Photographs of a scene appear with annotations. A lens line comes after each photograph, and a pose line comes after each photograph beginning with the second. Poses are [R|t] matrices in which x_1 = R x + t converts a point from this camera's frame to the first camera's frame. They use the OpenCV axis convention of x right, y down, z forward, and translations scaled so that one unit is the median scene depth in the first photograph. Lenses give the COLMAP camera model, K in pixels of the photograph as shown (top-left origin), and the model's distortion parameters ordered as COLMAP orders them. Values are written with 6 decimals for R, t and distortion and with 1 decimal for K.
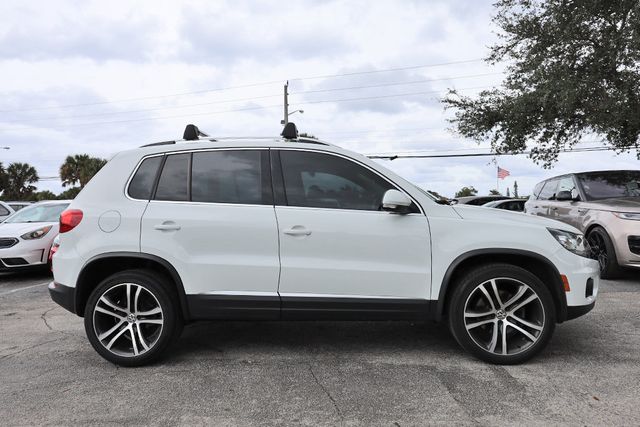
lens RADIAL K [[441.8, 0, 333.6], [0, 441.8, 209.8], [0, 0, 1]] dist [0.003098, 0.002888]
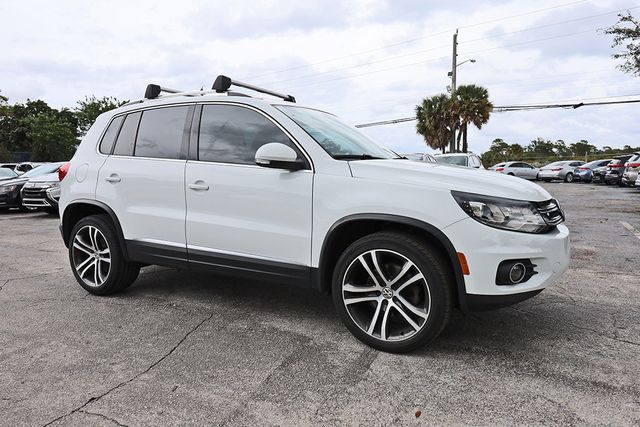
lens RADIAL K [[418.5, 0, 320.0], [0, 418.5, 213.5], [0, 0, 1]] dist [0.002860, 0.001155]
pose [[0.912821, 0.054810, -0.404665, 0.555514], [-0.006549, 0.992789, 0.119696, -0.006185], [0.408307, -0.106611, 0.906598, 0.236647]]
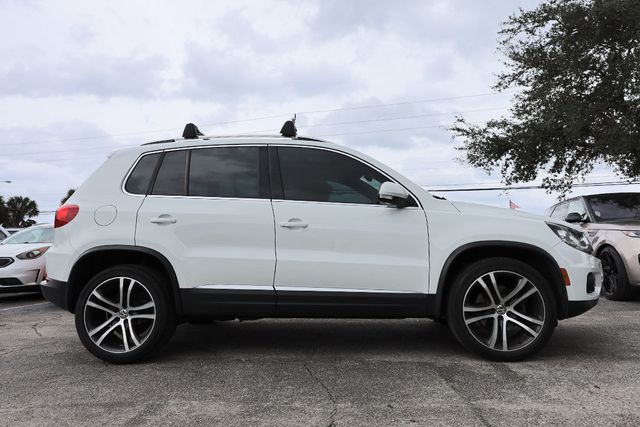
lens RADIAL K [[455.7, 0, 340.9], [0, 455.7, 209.8], [0, 0, 1]] dist [0.002865, 0.001435]
pose [[0.999987, 0.004815, -0.001918, 0.024842], [-0.004951, 0.996860, -0.079027, 0.095271], [0.001532, 0.079036, 0.996871, -0.021996]]
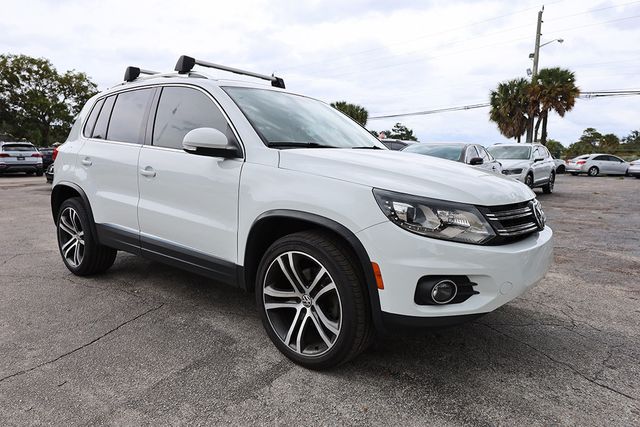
lens RADIAL K [[419.4, 0, 318.1], [0, 419.4, 218.5], [0, 0, 1]] dist [0.000259, -0.002695]
pose [[0.826786, 0.116476, -0.550325, 0.737887], [-0.028948, 0.985841, 0.165164, -0.014256], [0.561771, -0.120625, 0.818452, 0.438467]]
